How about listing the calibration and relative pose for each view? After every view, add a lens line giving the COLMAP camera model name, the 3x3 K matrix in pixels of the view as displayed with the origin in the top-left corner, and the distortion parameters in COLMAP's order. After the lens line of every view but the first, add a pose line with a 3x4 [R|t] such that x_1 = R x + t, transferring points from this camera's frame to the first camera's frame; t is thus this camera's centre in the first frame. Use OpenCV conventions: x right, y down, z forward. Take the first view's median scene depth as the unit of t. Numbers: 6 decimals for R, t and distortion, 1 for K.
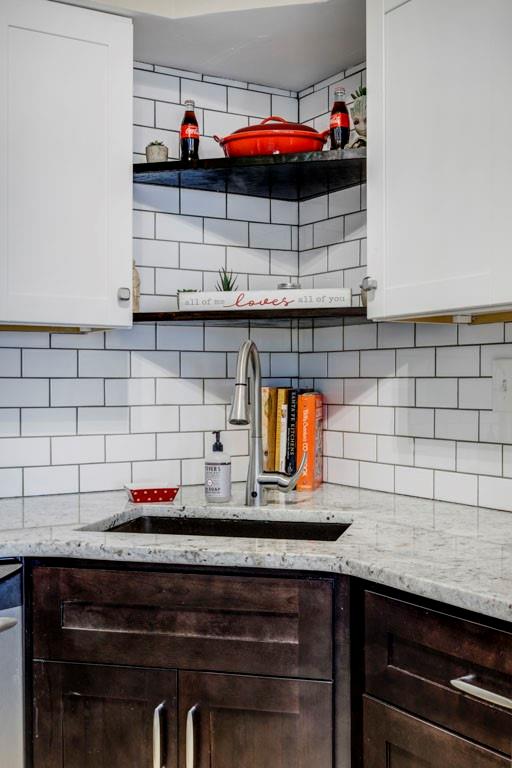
lens RADIAL K [[924.8, 0, 275.1], [0, 924.8, 403.2], [0, 0, 1]] dist [0.006976, 0.000000]
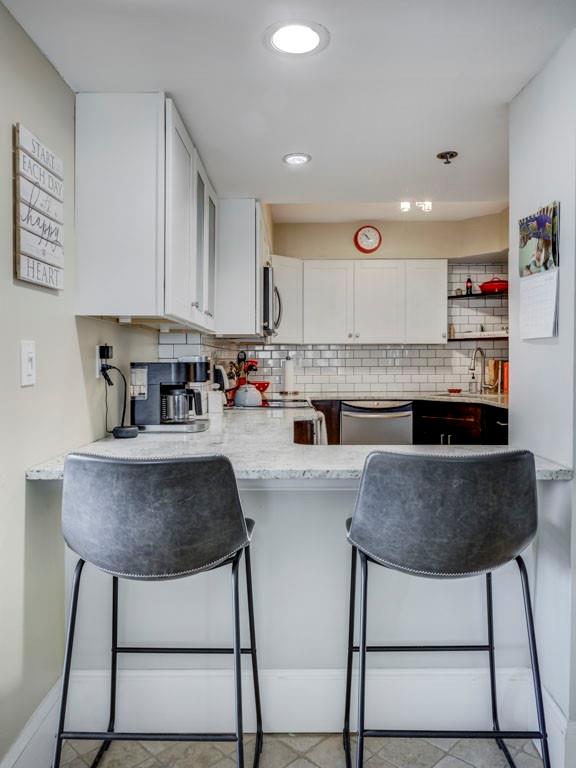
lens RADIAL K [[573.3, 0, 290.3], [0, 573.3, 361.0], [0, 0, 1]] dist [0.008796, 0.001584]
pose [[0.843128, -0.001617, -0.537710, 0.498228], [-0.009262, 0.999803, -0.017530, 0.028470], [0.537633, 0.019761, 0.842947, -1.140087]]
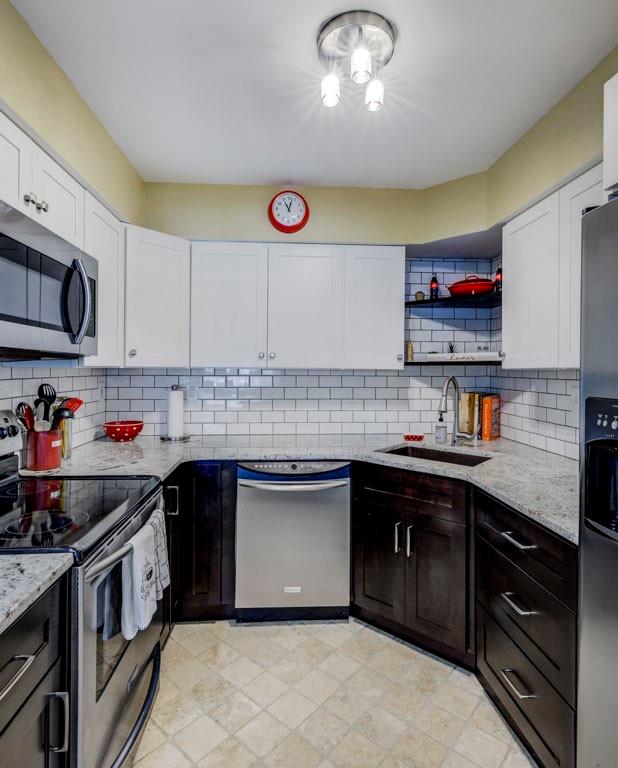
lens RADIAL K [[433.8, 0, 311.0], [0, 433.8, 368.8], [0, 0, 1]] dist [0.015964, -0.006082]
pose [[0.883285, 0.006763, -0.468787, 0.159333], [-0.018007, 0.999648, -0.019506, -0.053380], [0.468490, 0.025671, 0.883096, -0.136832]]
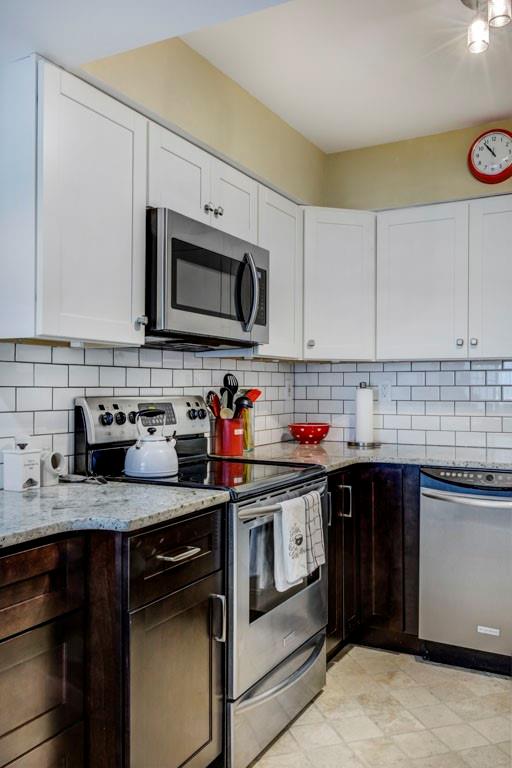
lens RADIAL K [[663.7, 0, 254.7], [0, 663.7, 384.8], [0, 0, 1]] dist [0.018357, 0.005470]
pose [[0.496937, 0.002134, -0.867784, 0.478705], [-0.021775, 0.999713, -0.010011, -0.001143], [0.867514, 0.023871, 0.496840, -0.246563]]
